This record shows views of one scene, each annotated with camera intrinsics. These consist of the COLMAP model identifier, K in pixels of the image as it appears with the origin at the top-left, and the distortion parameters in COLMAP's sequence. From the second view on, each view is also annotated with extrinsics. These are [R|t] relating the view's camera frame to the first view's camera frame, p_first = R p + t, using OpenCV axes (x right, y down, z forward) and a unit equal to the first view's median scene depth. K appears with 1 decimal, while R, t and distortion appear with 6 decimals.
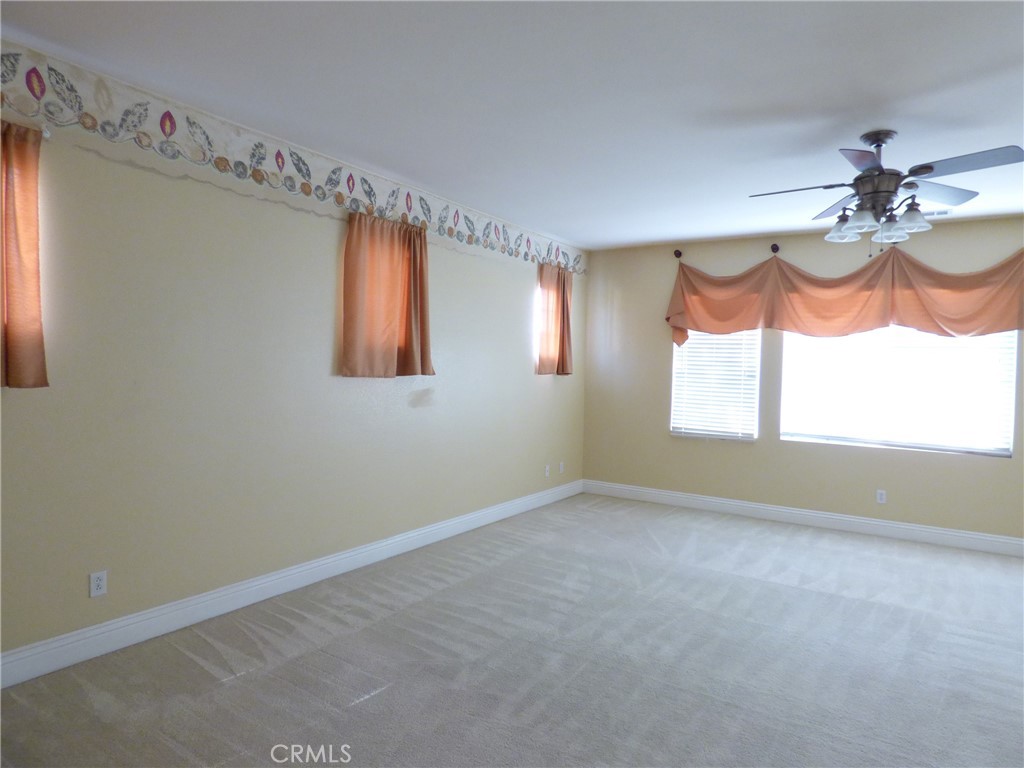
lens RADIAL K [[634.0, 0, 521.1], [0, 634.0, 385.1], [0, 0, 1]] dist [-0.006449, 0.010141]
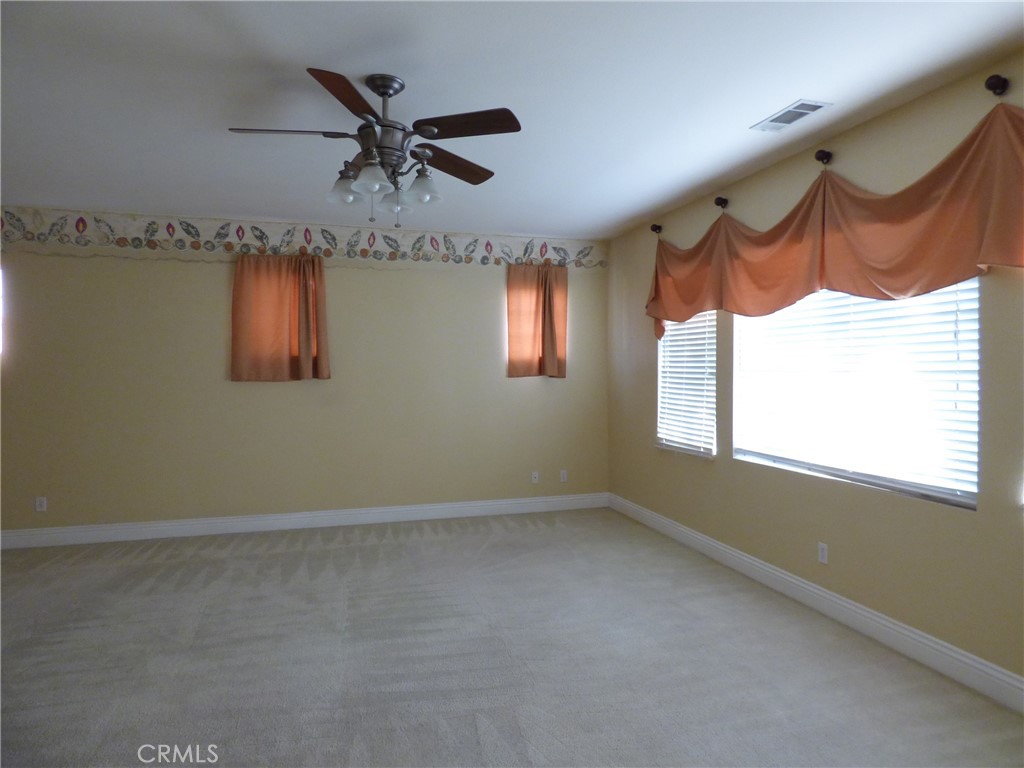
lens RADIAL K [[634.0, 0, 522.1], [0, 634.0, 387.7], [0, 0, 1]] dist [-0.006449, 0.010141]
pose [[0.753958, -0.009790, -0.656849, 0.861902], [0.002010, 0.999919, -0.012595, 0.014700], [0.656919, 0.008176, 0.753917, 0.338221]]
